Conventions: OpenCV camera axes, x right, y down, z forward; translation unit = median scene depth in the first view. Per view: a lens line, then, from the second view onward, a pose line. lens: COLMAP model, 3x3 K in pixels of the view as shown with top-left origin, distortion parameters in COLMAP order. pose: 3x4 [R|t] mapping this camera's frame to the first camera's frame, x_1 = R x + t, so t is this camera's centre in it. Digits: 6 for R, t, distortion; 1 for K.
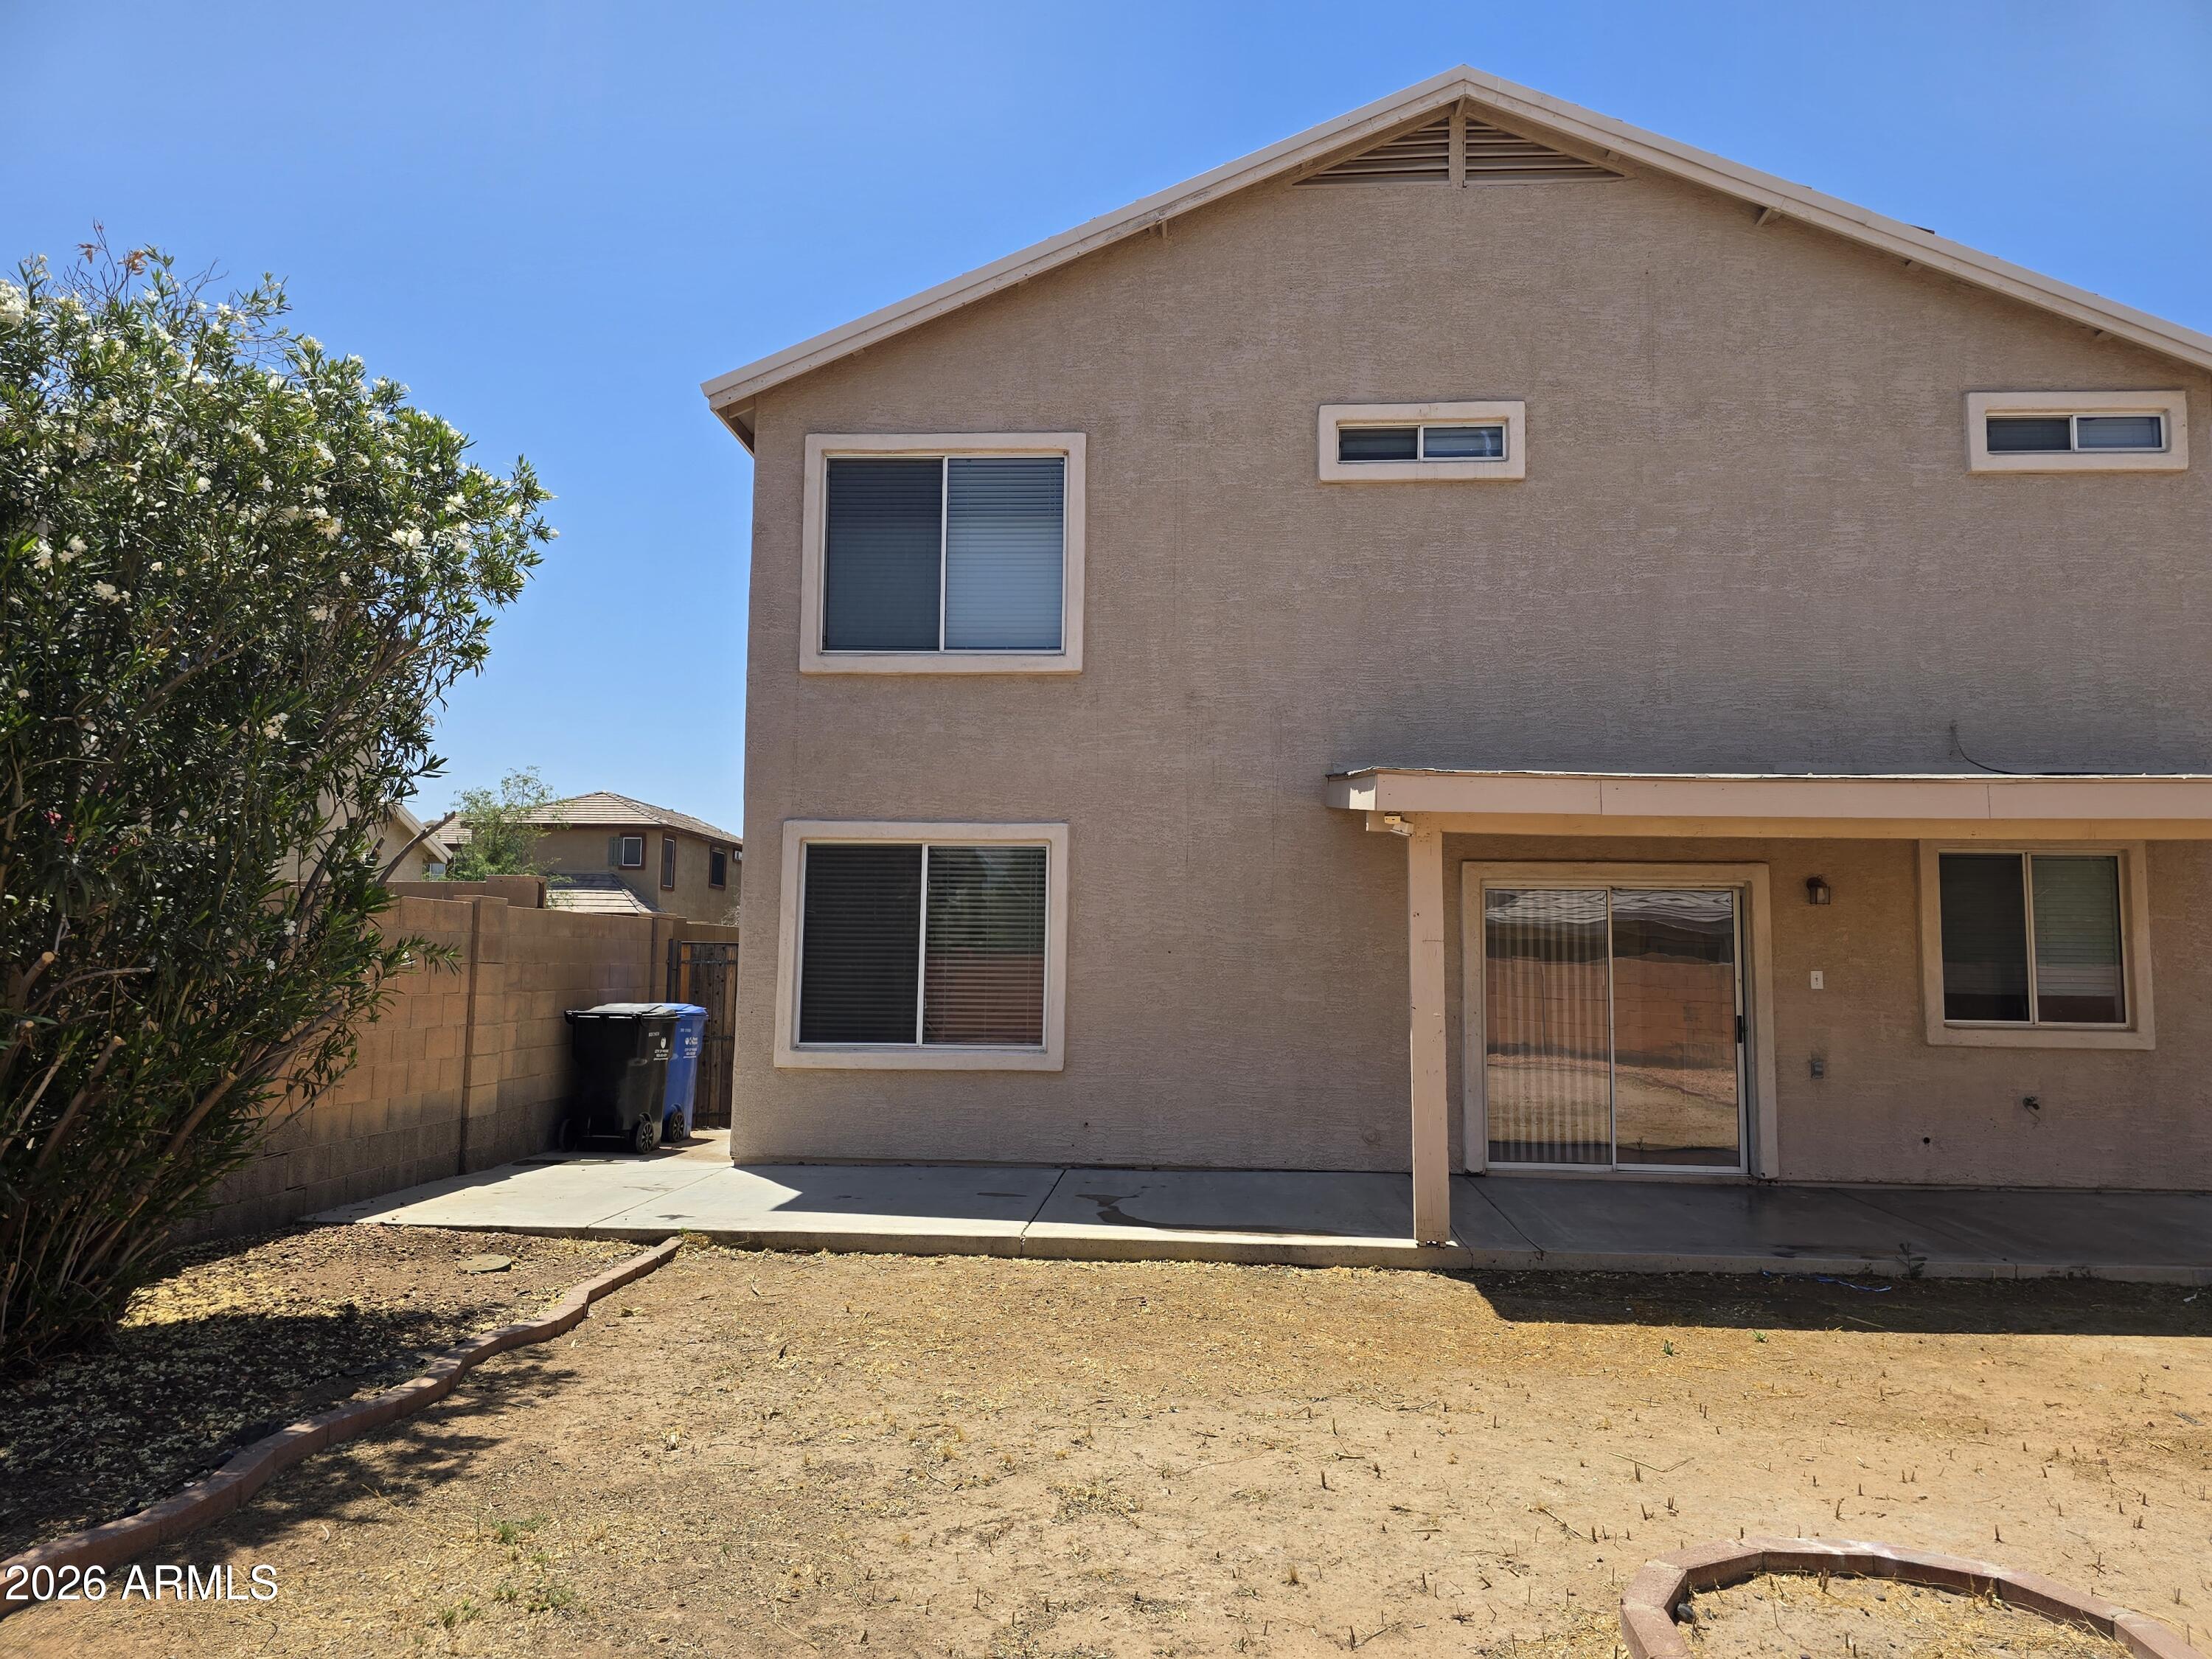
lens RADIAL K [[1504.3, 0, 1106.1], [0, 1504.3, 830.3], [0, 0, 1]] dist [0.015672, -0.009780]
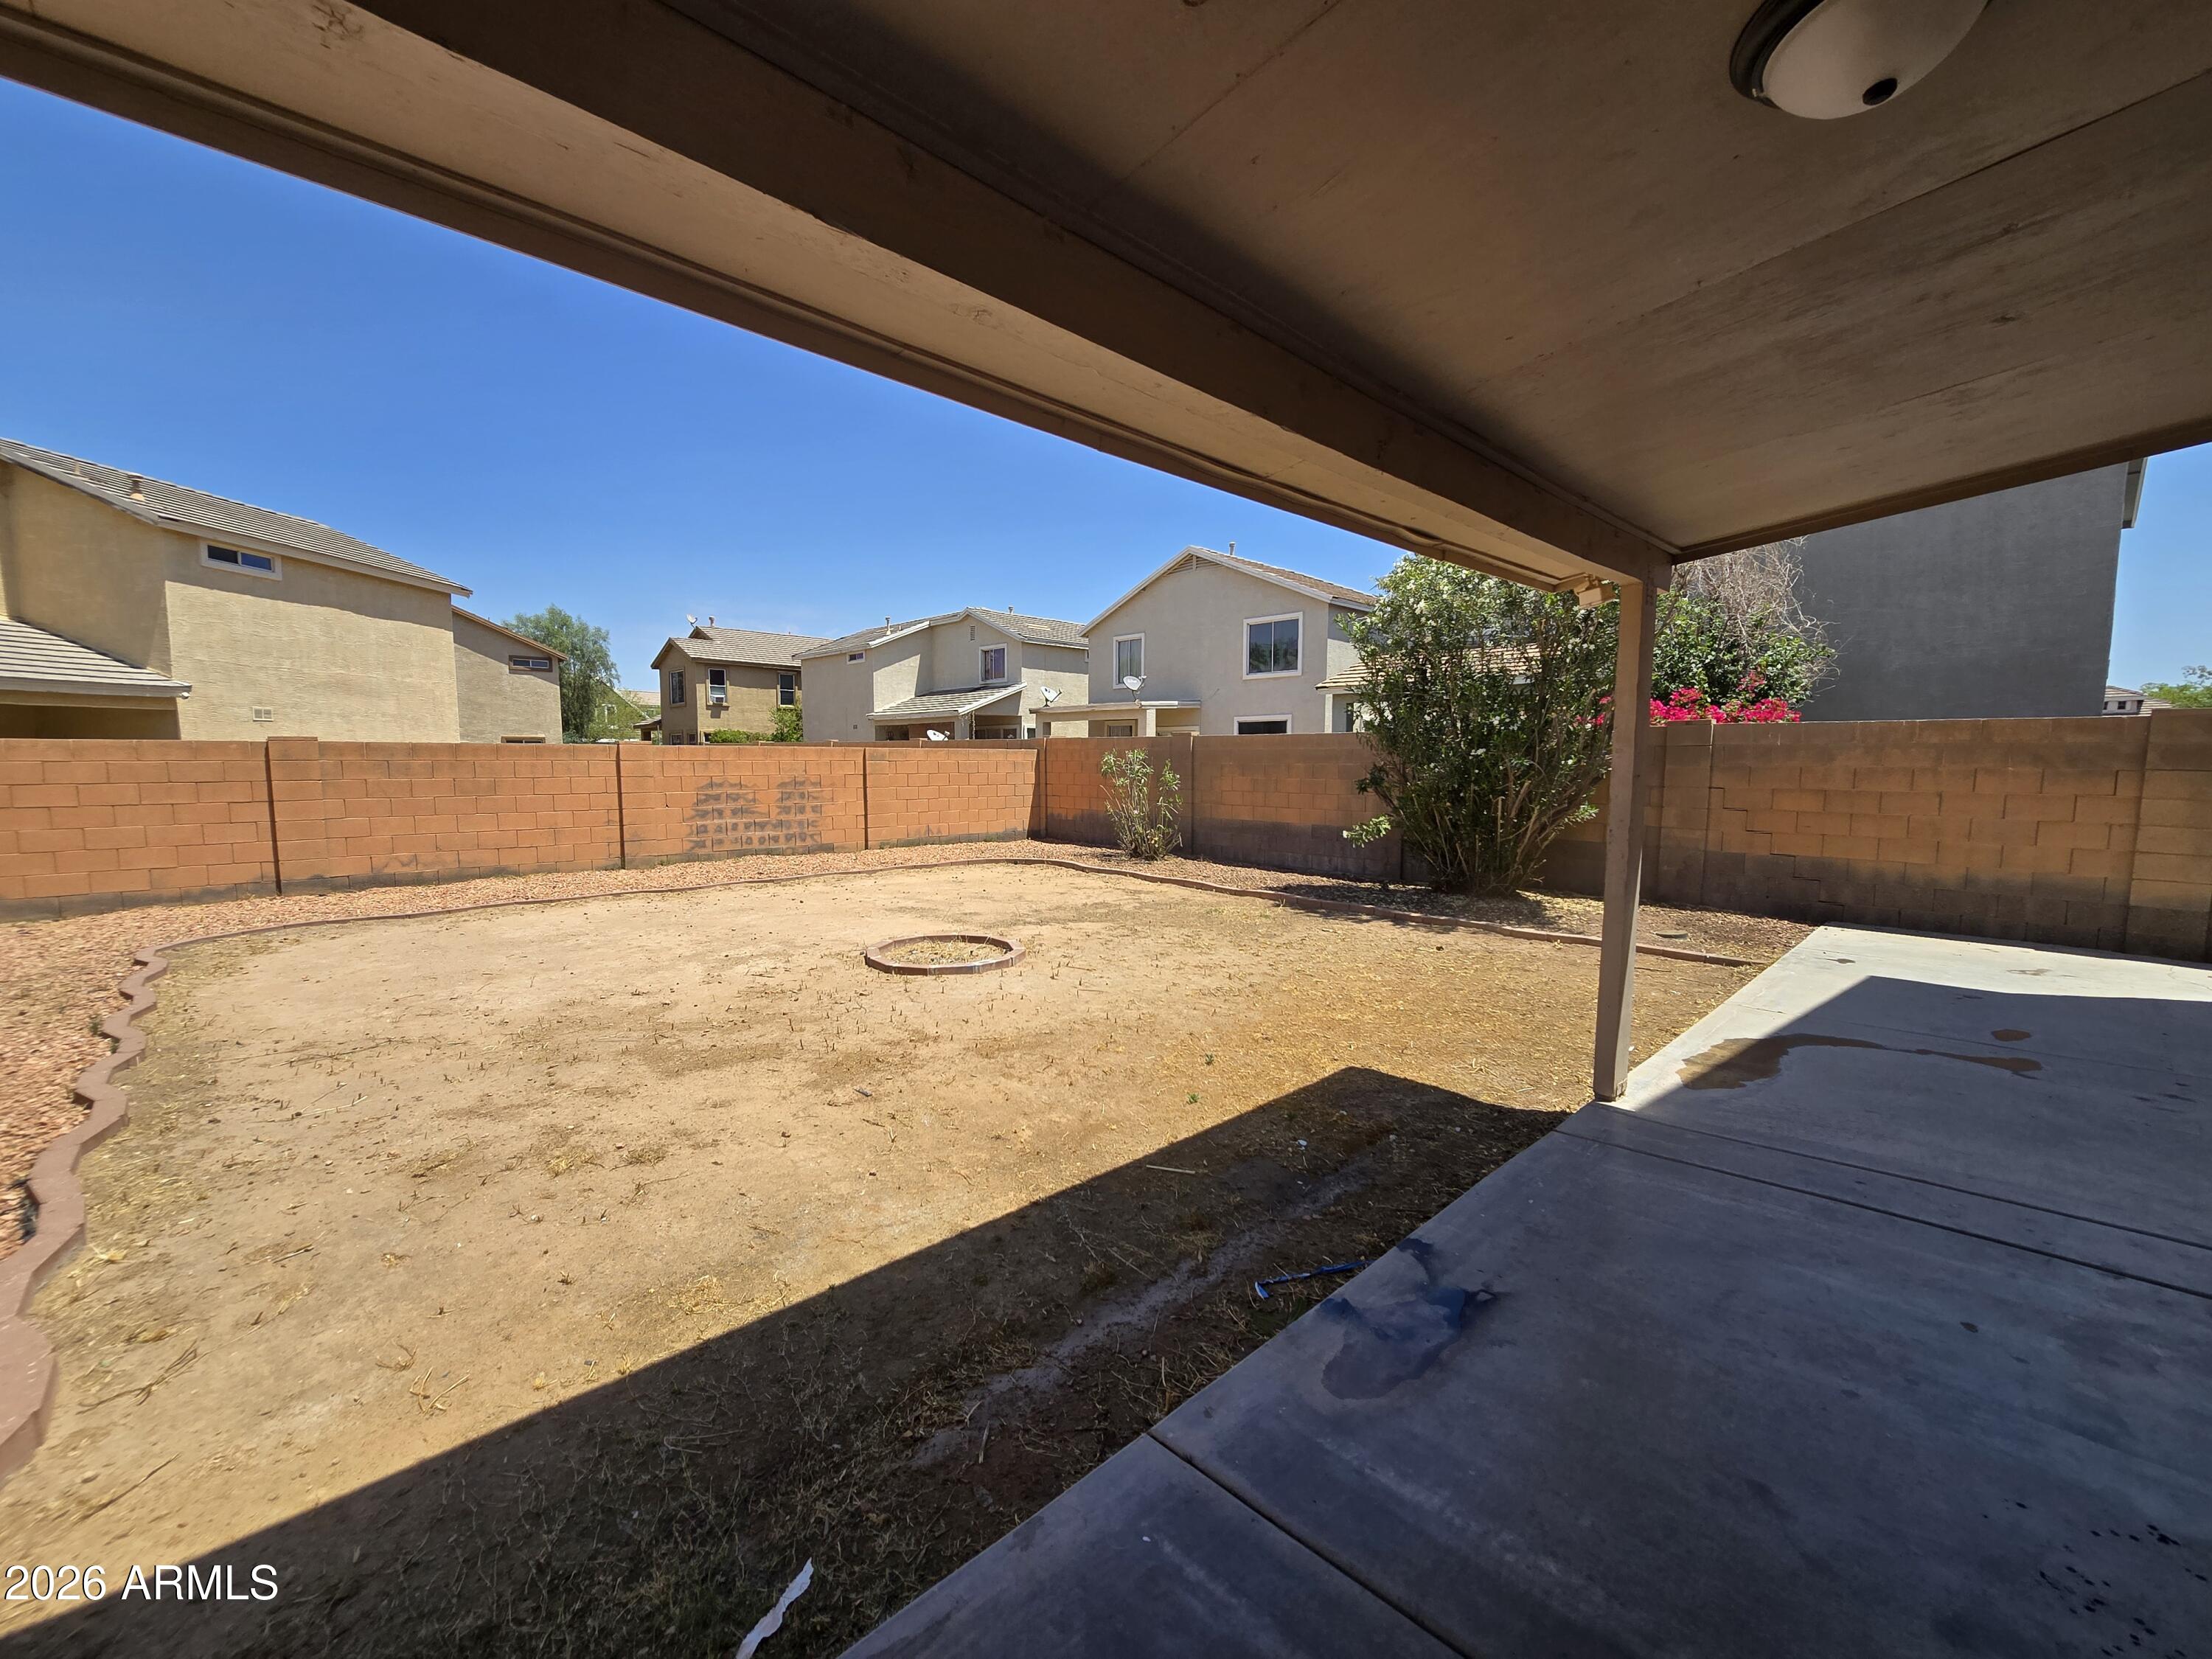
lens RADIAL K [[905.7, 0, 1104.3], [0, 905.7, 831.5], [0, 0, 1]] dist [0.000224, -0.000753]
pose [[-0.673600, 0.041088, -0.737953, 1.322147], [0.053285, 0.998555, 0.006959, 0.192598], [0.737173, -0.034634, -0.674816, 1.952584]]
